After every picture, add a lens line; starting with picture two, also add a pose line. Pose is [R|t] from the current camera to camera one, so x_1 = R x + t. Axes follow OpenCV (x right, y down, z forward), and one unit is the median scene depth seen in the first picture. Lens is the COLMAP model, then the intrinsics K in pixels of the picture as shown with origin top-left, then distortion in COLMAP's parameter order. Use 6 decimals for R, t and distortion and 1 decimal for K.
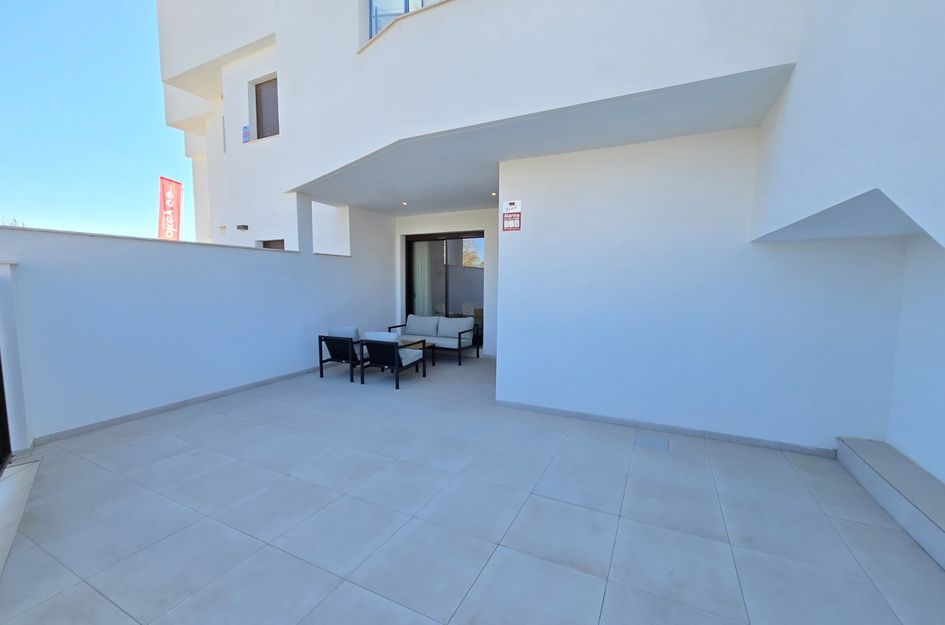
lens RADIAL K [[385.9, 0, 470.8], [0, 385.9, 317.0], [0, 0, 1]] dist [-0.001723, -0.000259]
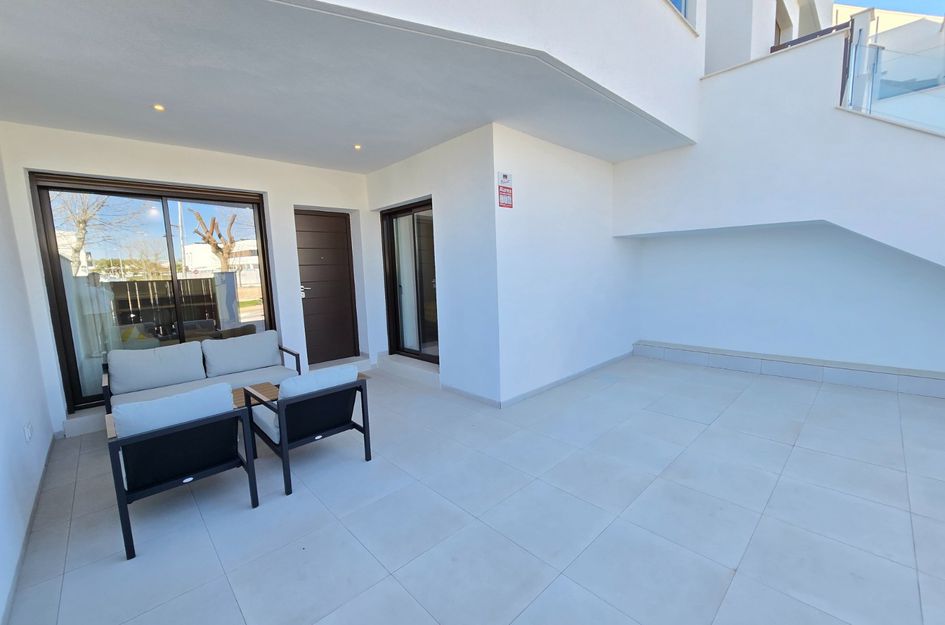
lens RADIAL K [[385.9, 0, 470.8], [0, 385.9, 317.0], [0, 0, 1]] dist [-0.001723, -0.000259]
pose [[0.342483, -0.133132, 0.930044, -0.780223], [0.118566, 0.988120, 0.097783, -0.071948], [-0.932012, 0.076783, 0.354199, 0.783279]]
